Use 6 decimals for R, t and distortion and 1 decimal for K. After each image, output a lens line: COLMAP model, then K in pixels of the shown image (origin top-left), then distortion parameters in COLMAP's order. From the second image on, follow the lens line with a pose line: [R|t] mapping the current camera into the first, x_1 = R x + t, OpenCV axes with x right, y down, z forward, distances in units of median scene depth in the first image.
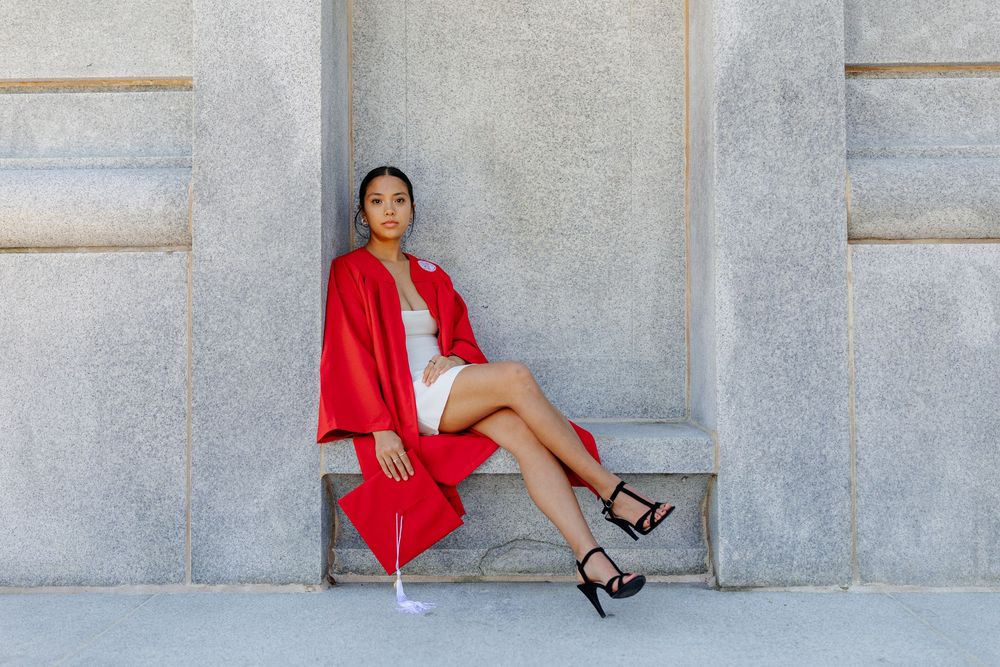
lens RADIAL K [[994.7, 0, 500.0], [0, 994.7, 333.5], [0, 0, 1]] dist [-0.001902, -0.014519]
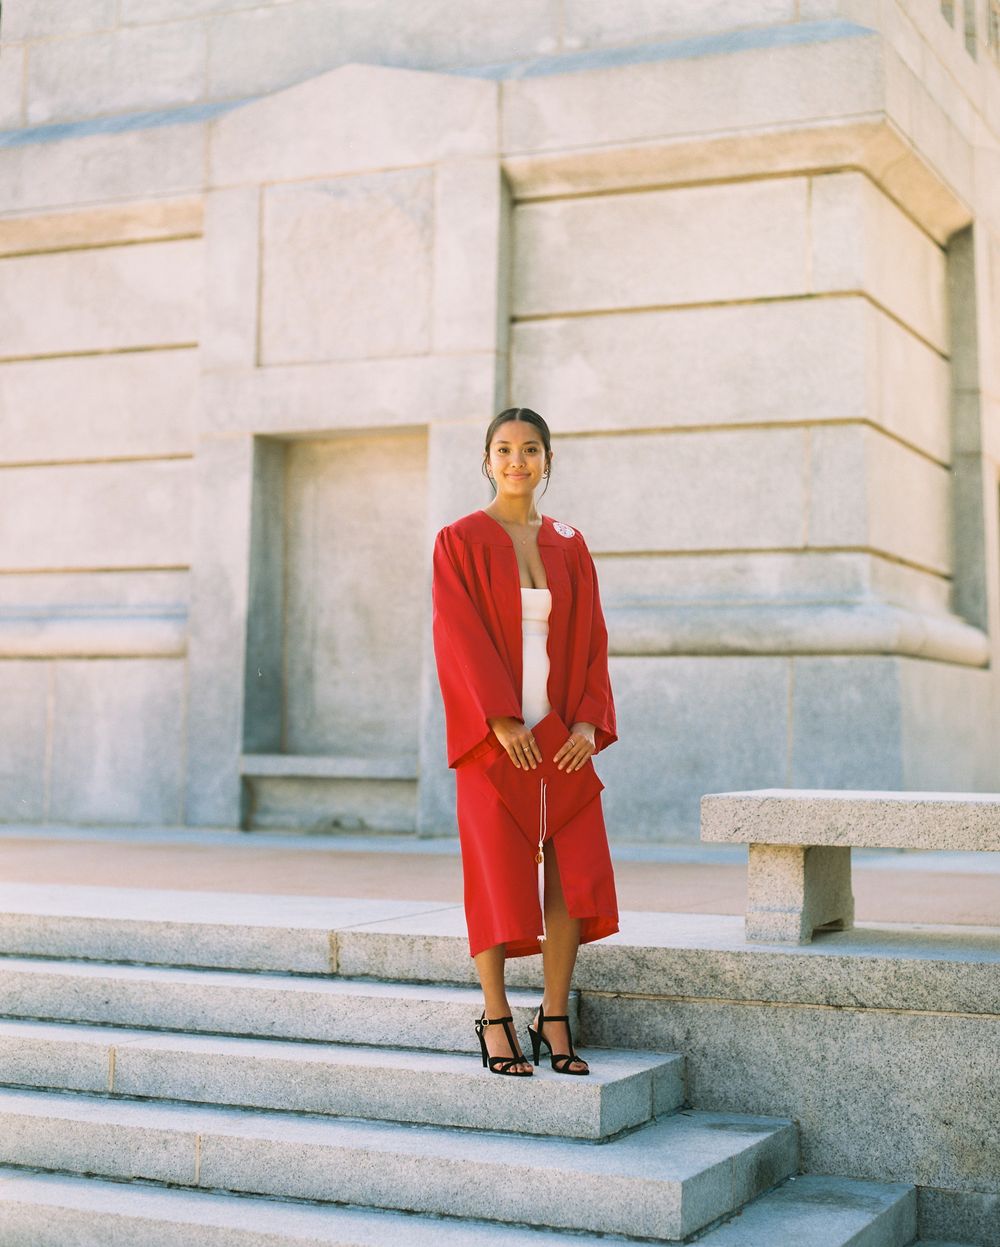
lens RADIAL K [[2125.1, 0, 500.0], [0, 2125.1, 623.5], [0, 0, 1]] dist [-0.038220, -0.115226]
pose [[0.918832, -0.003511, -0.394634, 1.924102], [-0.015725, 0.998841, -0.045499, 0.026963], [0.394336, 0.048011, 0.917711, -2.627988]]
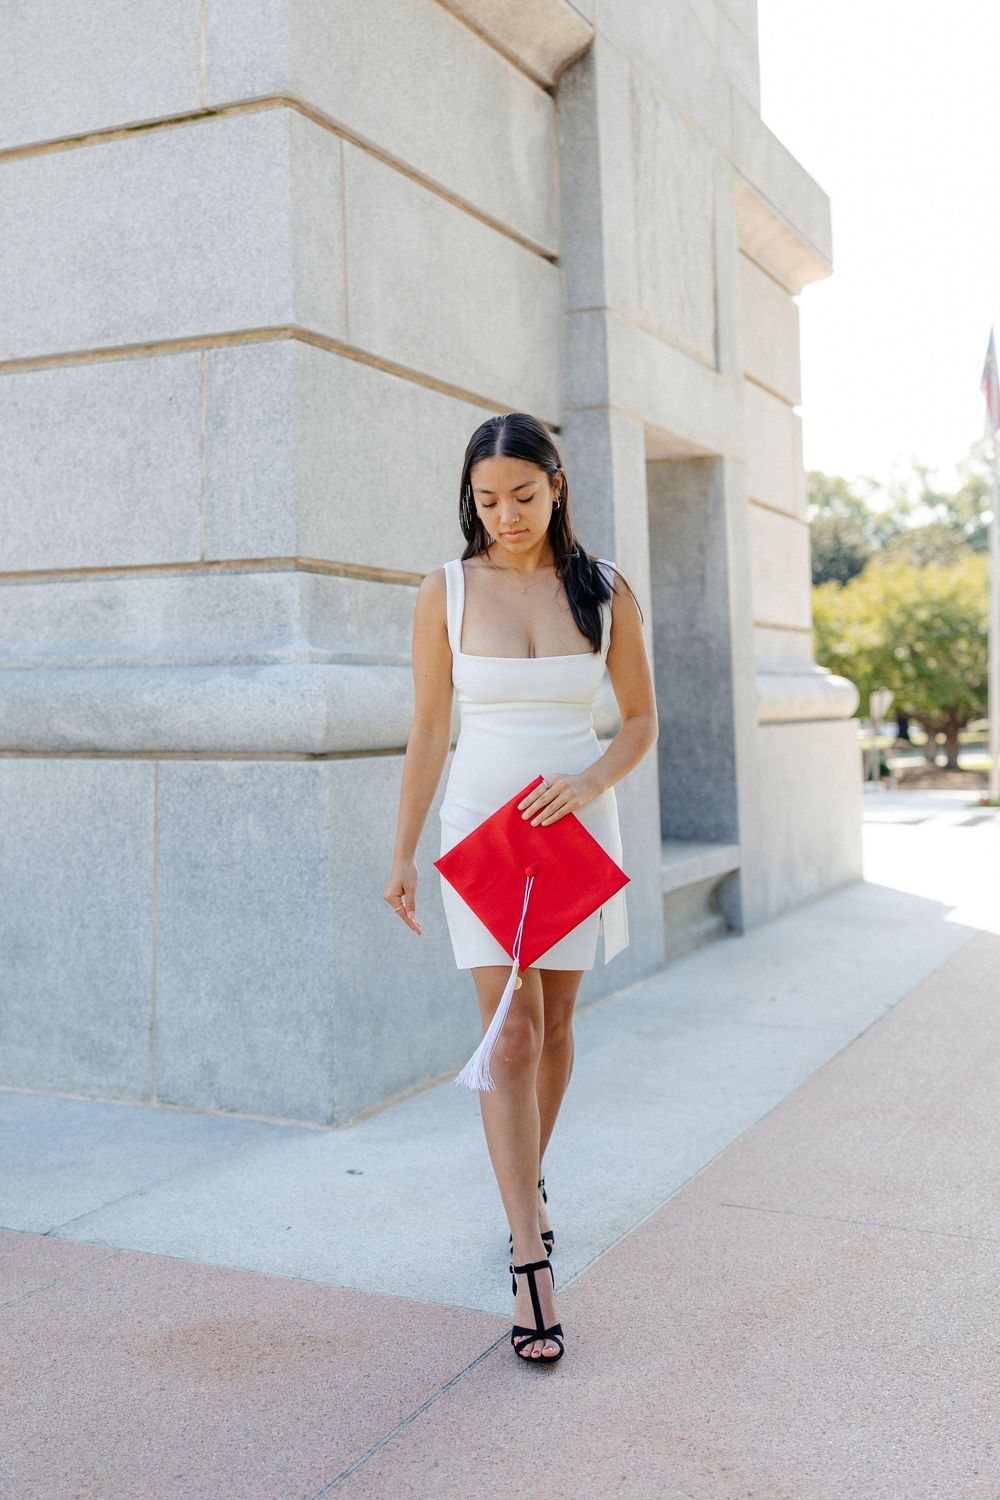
lens RADIAL K [[1492.1, 0, 500.0], [0, 1492.1, 750.0], [0, 0, 1]] dist [-0.001902, -0.014519]
pose [[0.901428, 0.010758, -0.432796, 1.862078], [0.011522, 0.998741, 0.048824, -0.168598], [0.432777, -0.048997, 0.900169, -0.194365]]
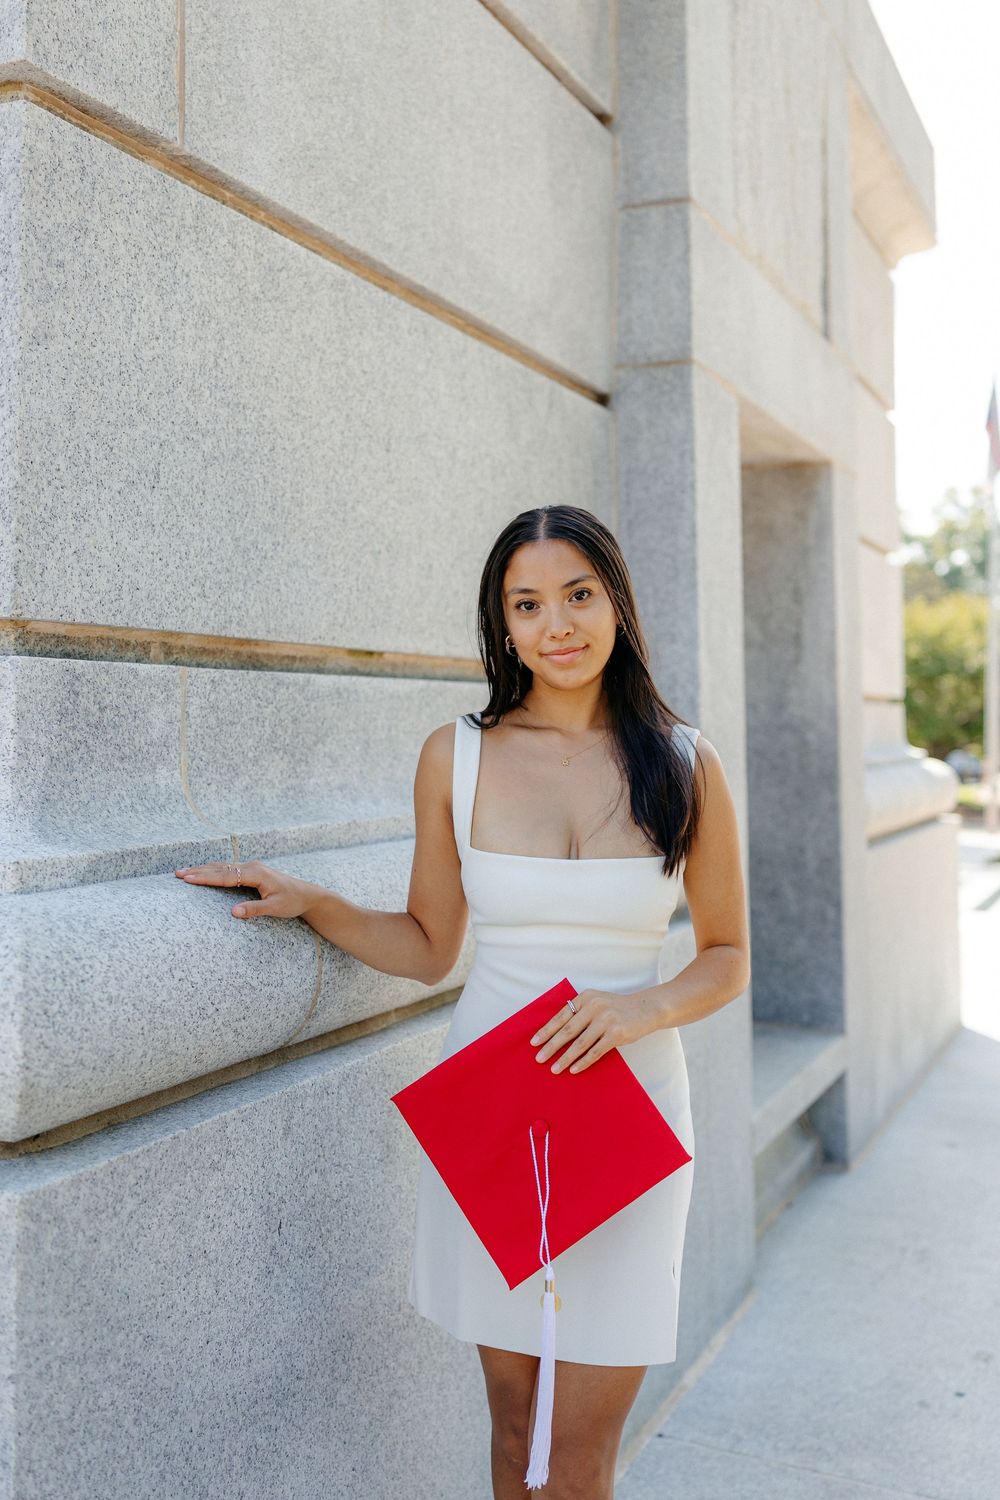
lens RADIAL K [[1492.1, 0, 500.0], [0, 1492.1, 750.0], [0, 0, 1]] dist [-0.001902, -0.014519]
pose [[0.901896, 0.025506, -0.431200, 1.512816], [-0.013925, 0.999453, 0.029995, -0.250379], [0.431729, -0.021048, 0.901758, 0.530310]]
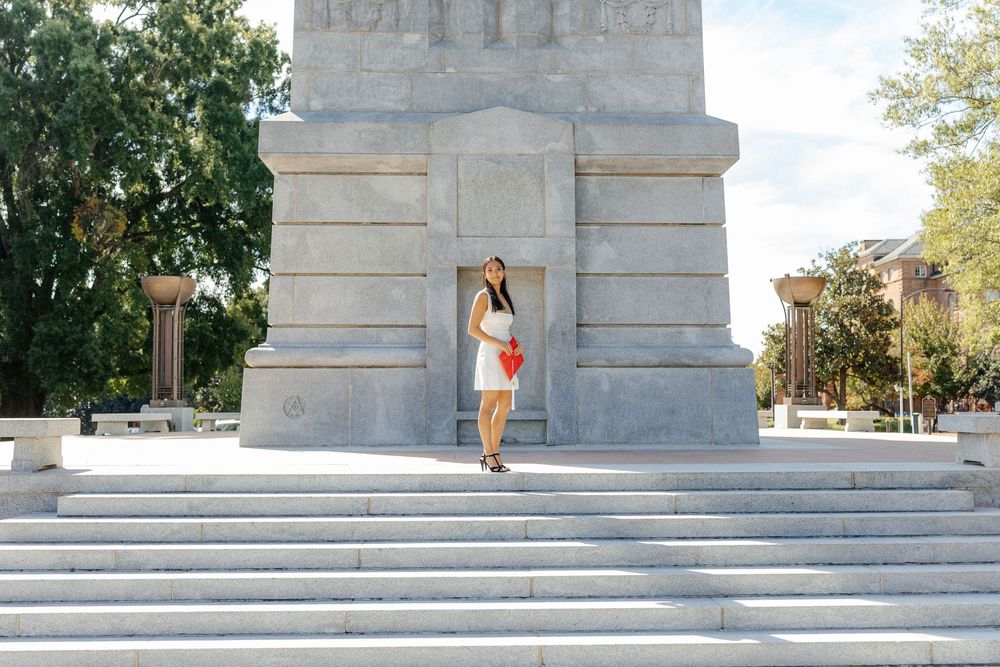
lens RADIAL K [[994.7, 0, 500.0], [0, 994.7, 333.5], [0, 0, 1]] dist [-0.001902, -0.014519]
pose [[0.998488, 0.008677, 0.054289, -0.227123], [-0.004859, 0.997530, -0.070074, 0.068250], [-0.054763, 0.069704, 0.996063, -3.331716]]
